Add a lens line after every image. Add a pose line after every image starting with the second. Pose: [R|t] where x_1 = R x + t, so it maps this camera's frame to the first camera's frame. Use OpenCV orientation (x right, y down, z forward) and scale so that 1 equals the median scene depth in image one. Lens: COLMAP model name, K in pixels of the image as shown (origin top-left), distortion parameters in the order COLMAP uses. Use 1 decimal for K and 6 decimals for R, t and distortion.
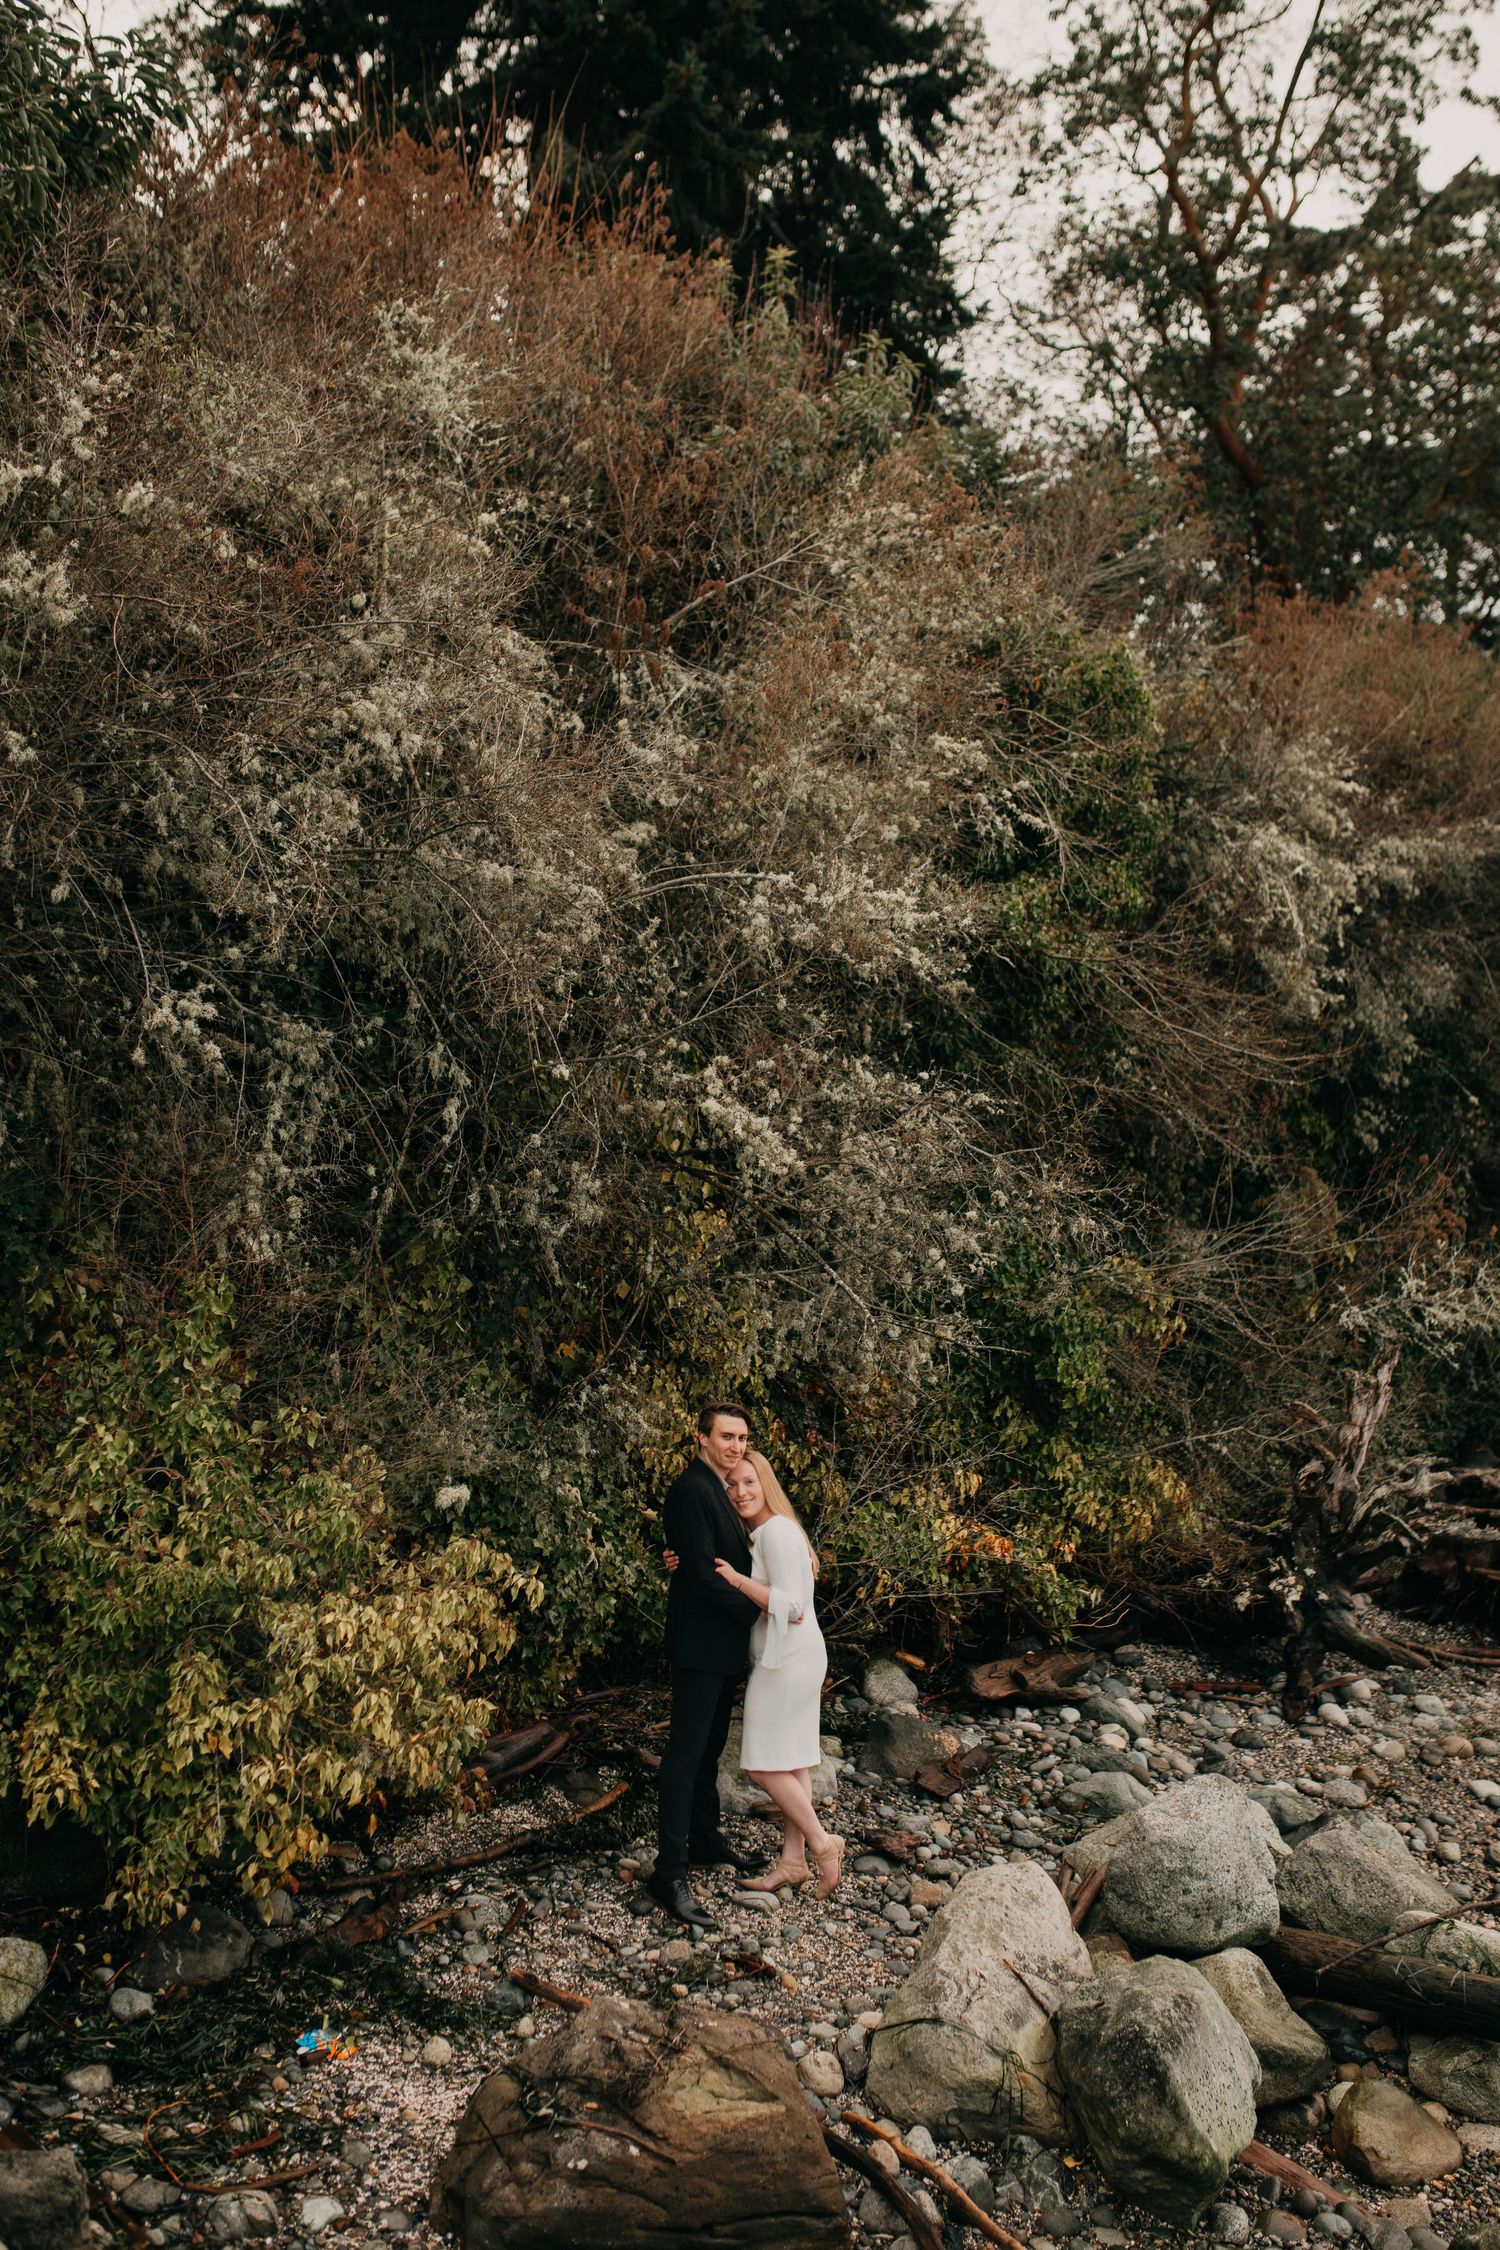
lens RADIAL K [[2494.4, 0, 750.0], [0, 2494.4, 1125.0], [0, 0, 1]] dist [-0.045956, 0.065263]
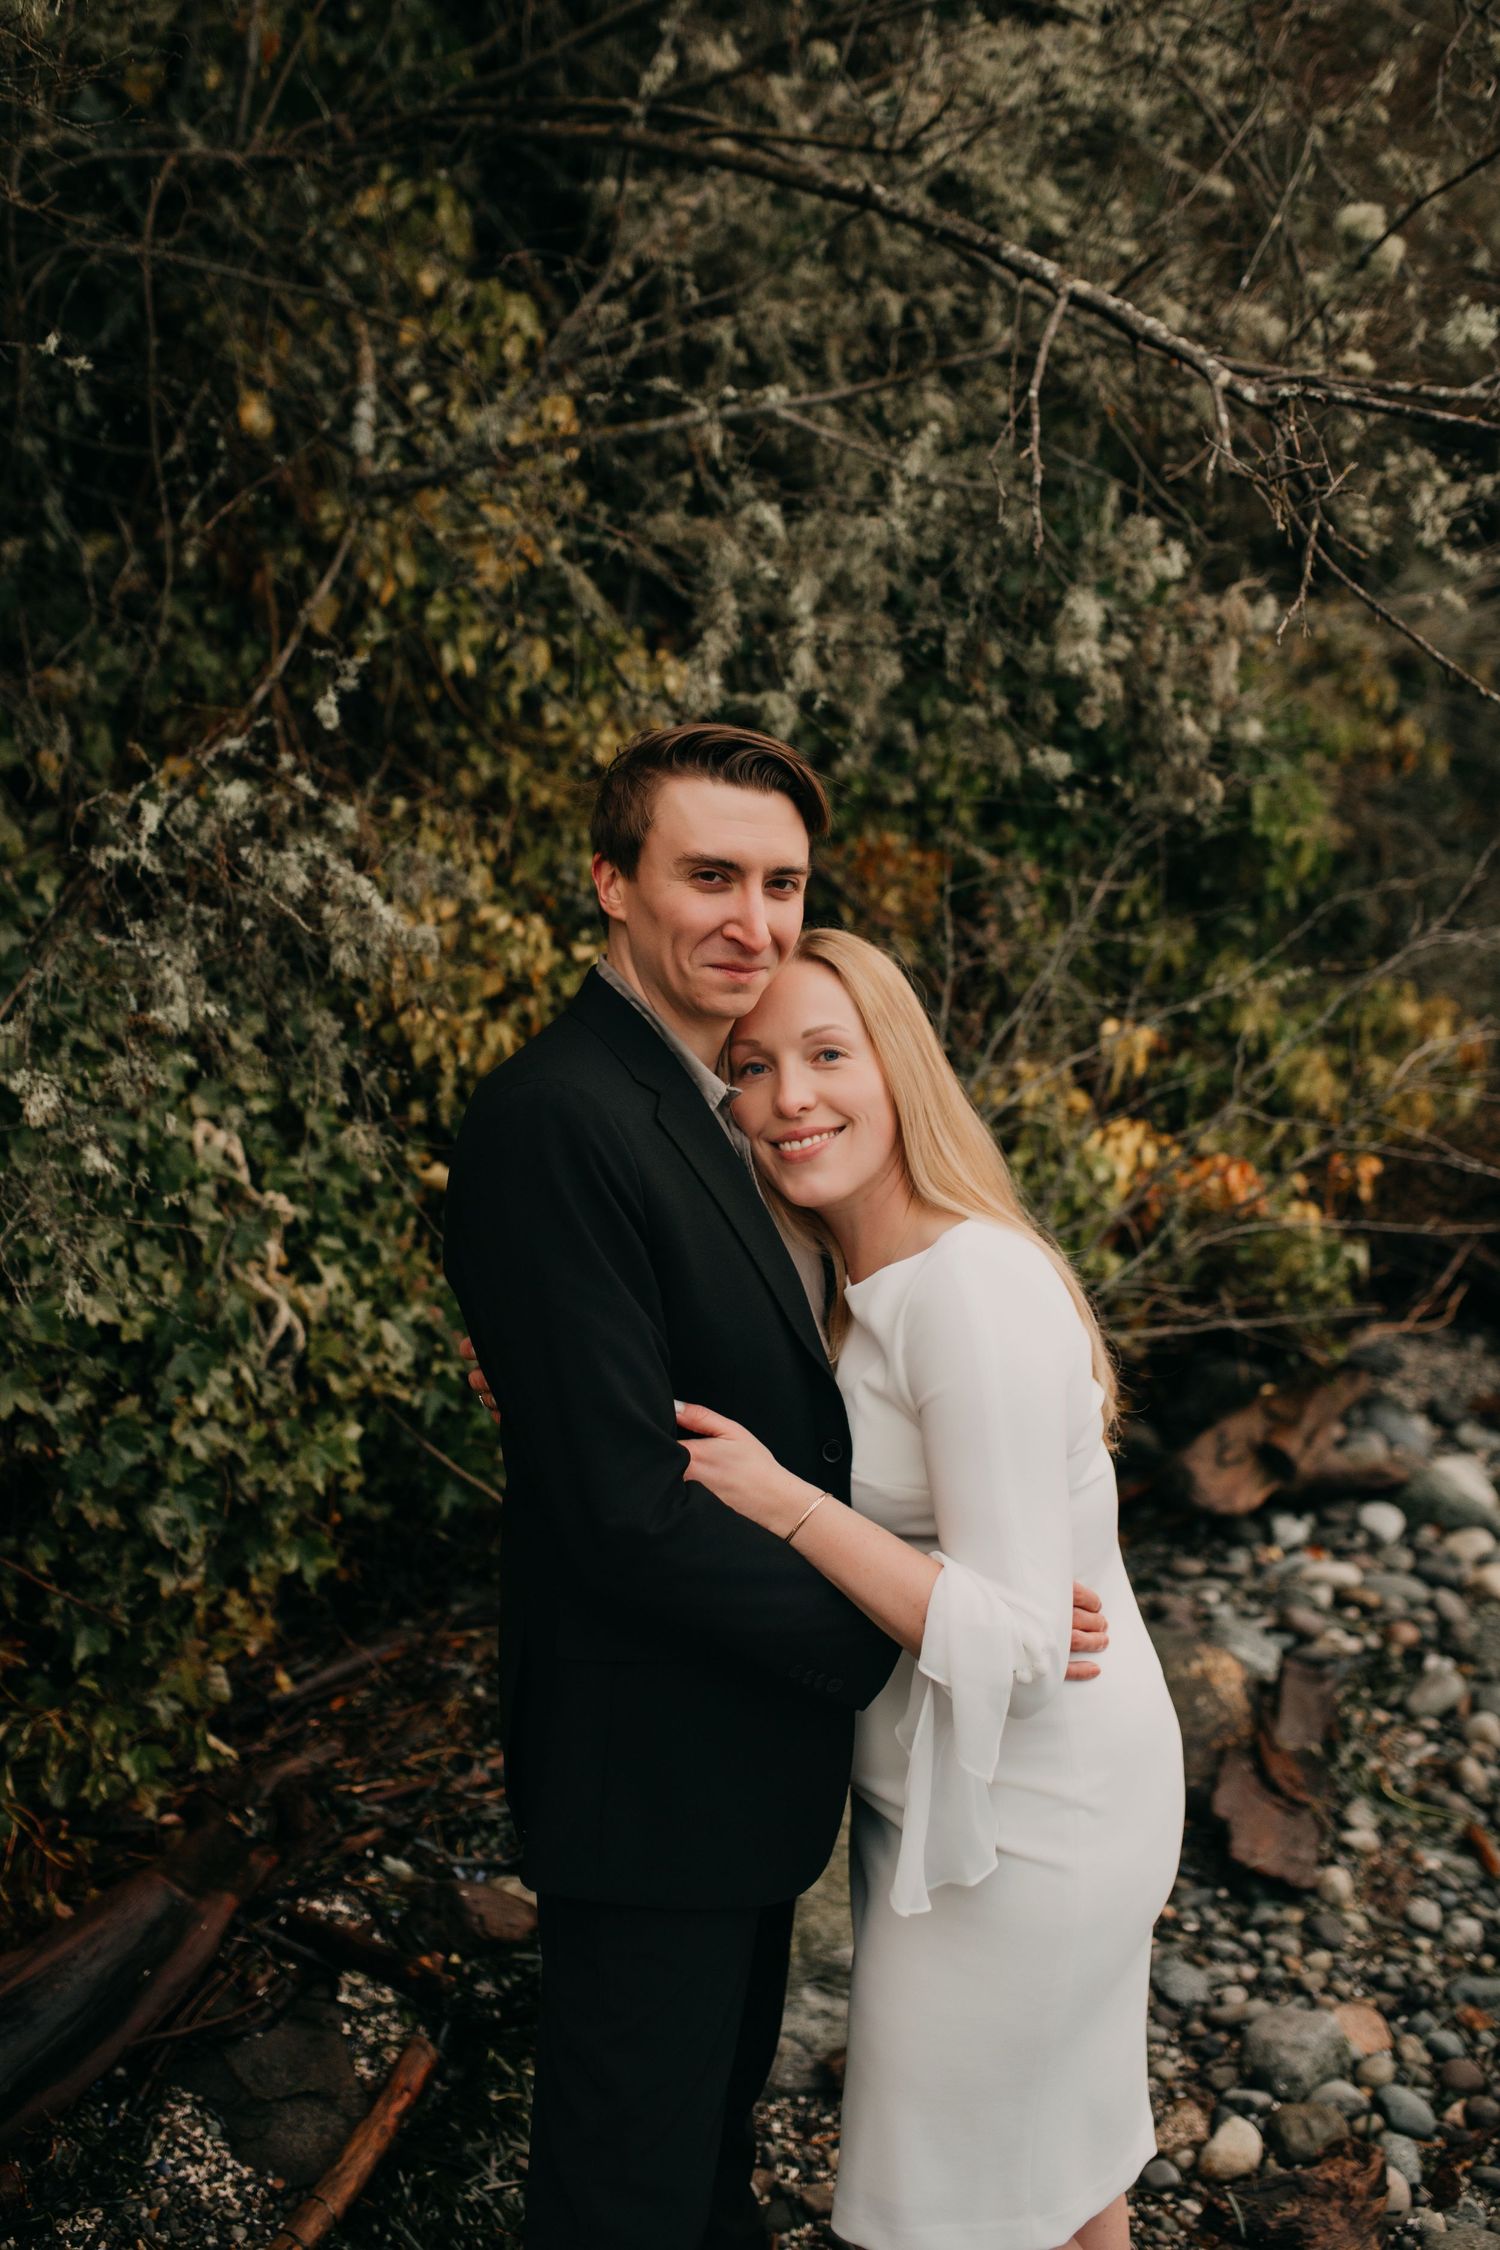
lens RADIAL K [[2494.4, 0, 750.0], [0, 2494.4, 1125.0], [0, 0, 1]] dist [-0.045956, 0.065263]
pose [[0.994179, -0.079247, 0.072997, -0.020186], [0.066729, 0.984807, 0.160320, 0.091392], [-0.084593, -0.154516, 0.984362, 0.633997]]
